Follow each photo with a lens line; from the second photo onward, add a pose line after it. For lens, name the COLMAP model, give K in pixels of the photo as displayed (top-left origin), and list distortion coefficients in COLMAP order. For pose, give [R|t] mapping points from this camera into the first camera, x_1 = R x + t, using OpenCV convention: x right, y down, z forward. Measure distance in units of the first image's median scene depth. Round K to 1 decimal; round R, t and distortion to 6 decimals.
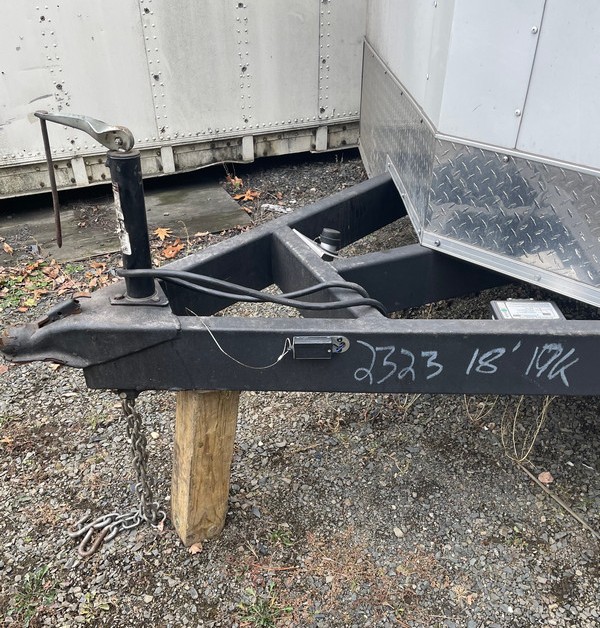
lens RADIAL K [[581.6, 0, 300.3], [0, 581.6, 353.7], [0, 0, 1]] dist [0.041523, -0.000539]
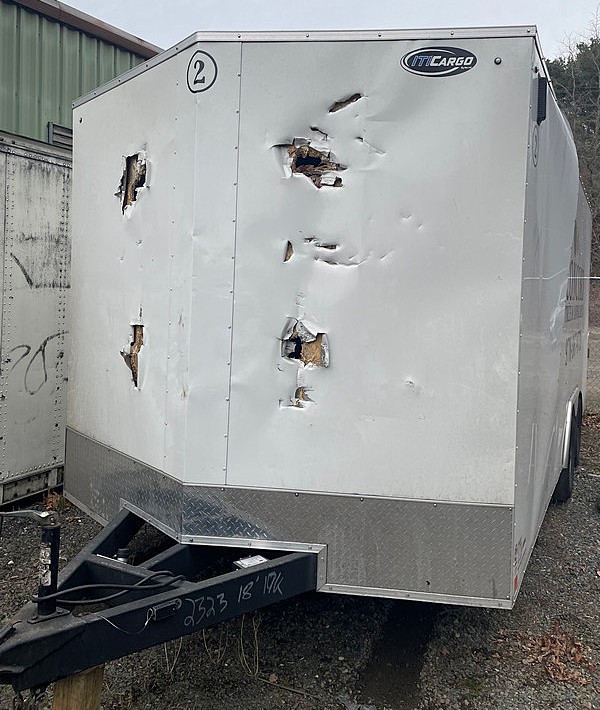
lens RADIAL K [[581.9, 0, 300.0], [0, 581.9, 355.0], [0, 0, 1]] dist [-0.004888, -0.011072]
pose [[0.763883, -0.023701, 0.644919, -0.706925], [0.348182, 0.856540, -0.380931, 0.127592], [-0.543370, 0.515536, 0.662549, -0.700650]]
